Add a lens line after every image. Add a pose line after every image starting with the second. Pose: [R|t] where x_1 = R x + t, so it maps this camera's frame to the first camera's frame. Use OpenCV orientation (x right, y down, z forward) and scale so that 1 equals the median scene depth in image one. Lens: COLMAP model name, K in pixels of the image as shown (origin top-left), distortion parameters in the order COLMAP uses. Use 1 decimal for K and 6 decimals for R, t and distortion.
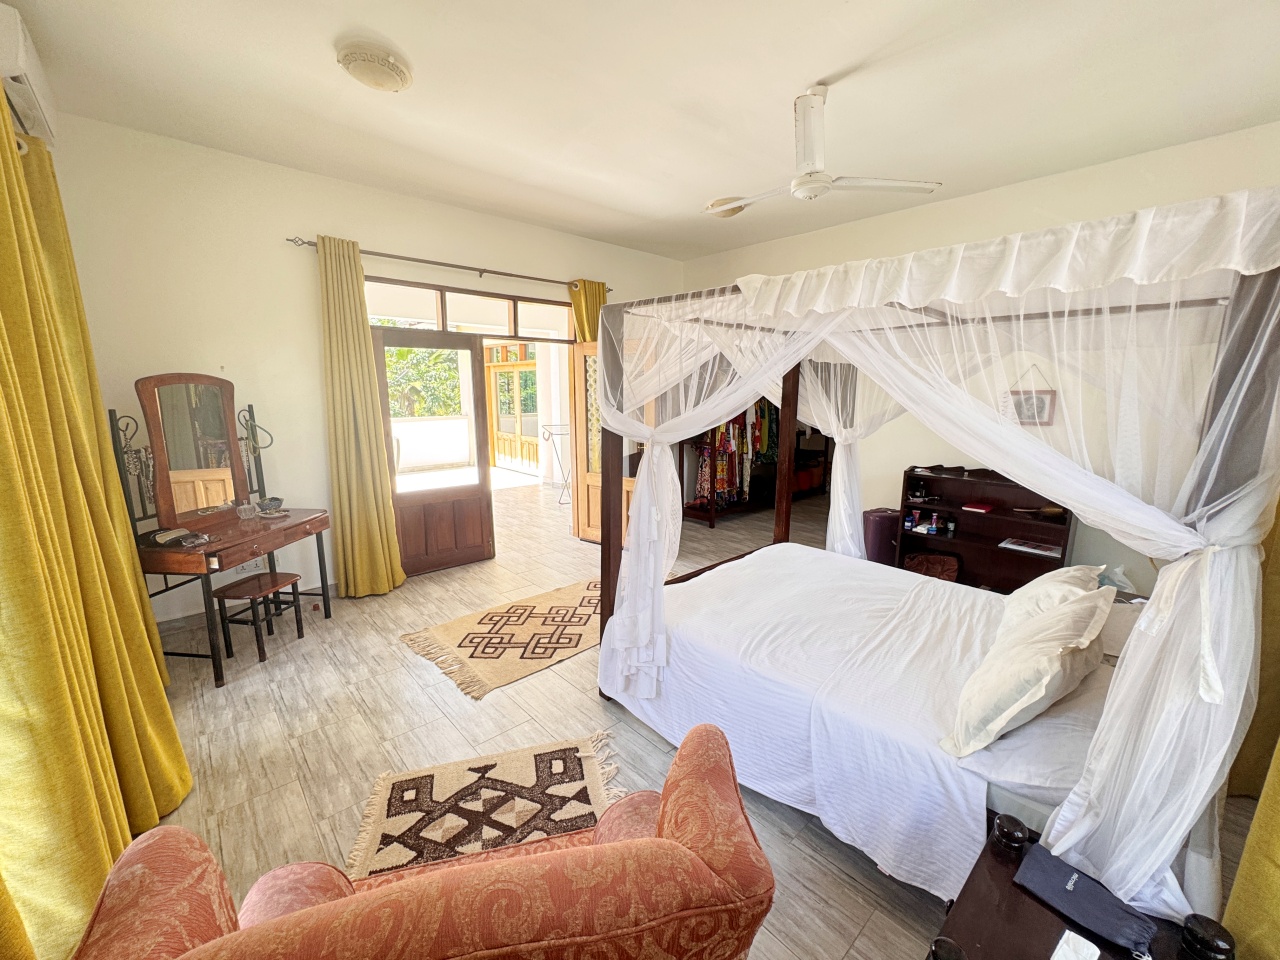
lens RADIAL K [[514.2, 0, 642.5], [0, 514.2, 489.1], [0, 0, 1]] dist [-0.005495, -0.000246]
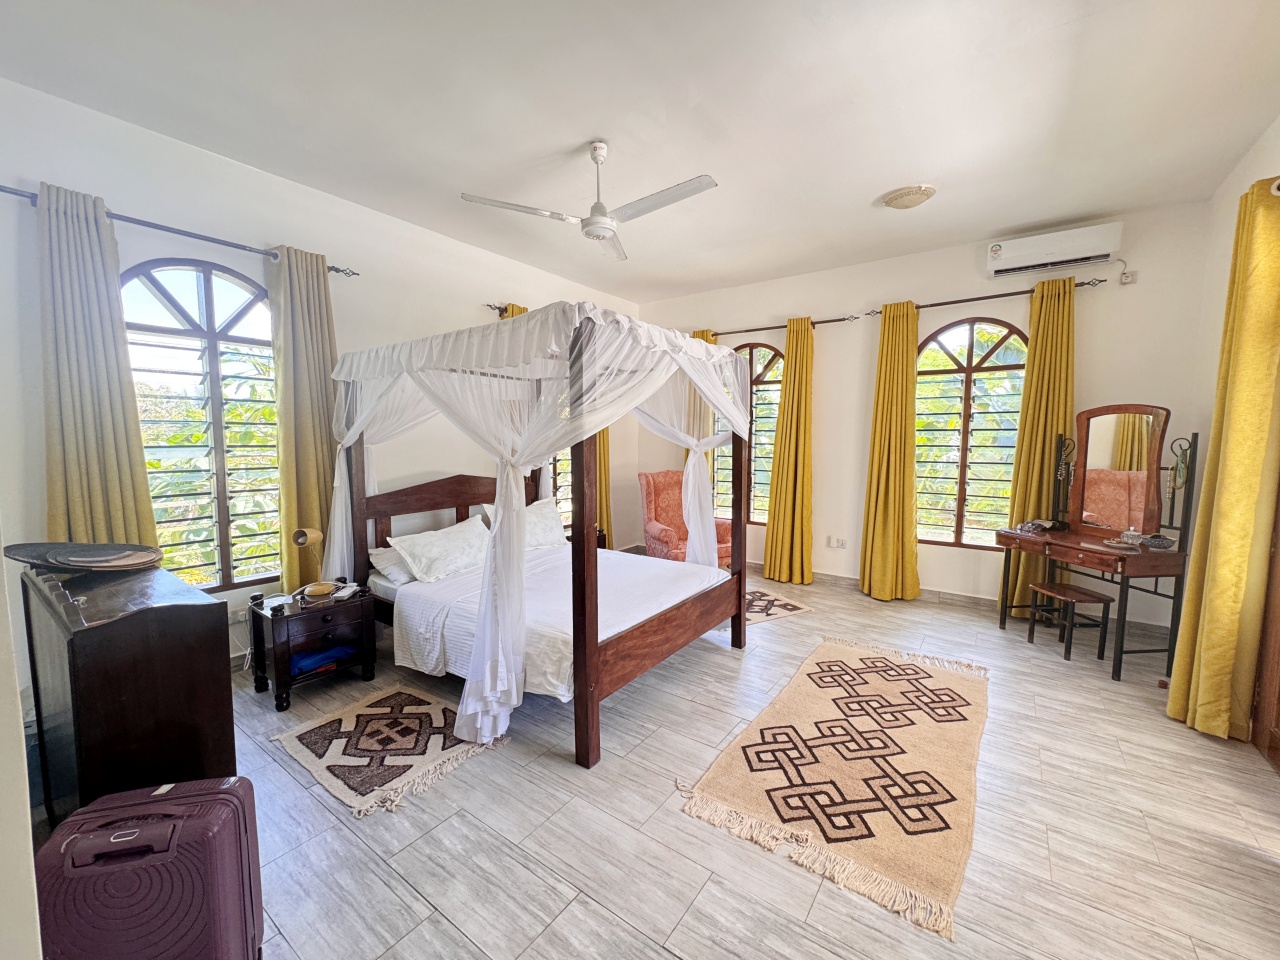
lens RADIAL K [[514.2, 0, 637.9], [0, 514.2, 484.8], [0, 0, 1]] dist [-0.005495, -0.000246]
pose [[-0.979107, 0.016931, -0.202640, 0.367984], [-0.041291, 0.959214, 0.279650, -0.291888], [0.199110, 0.282174, -0.938474, 1.694864]]
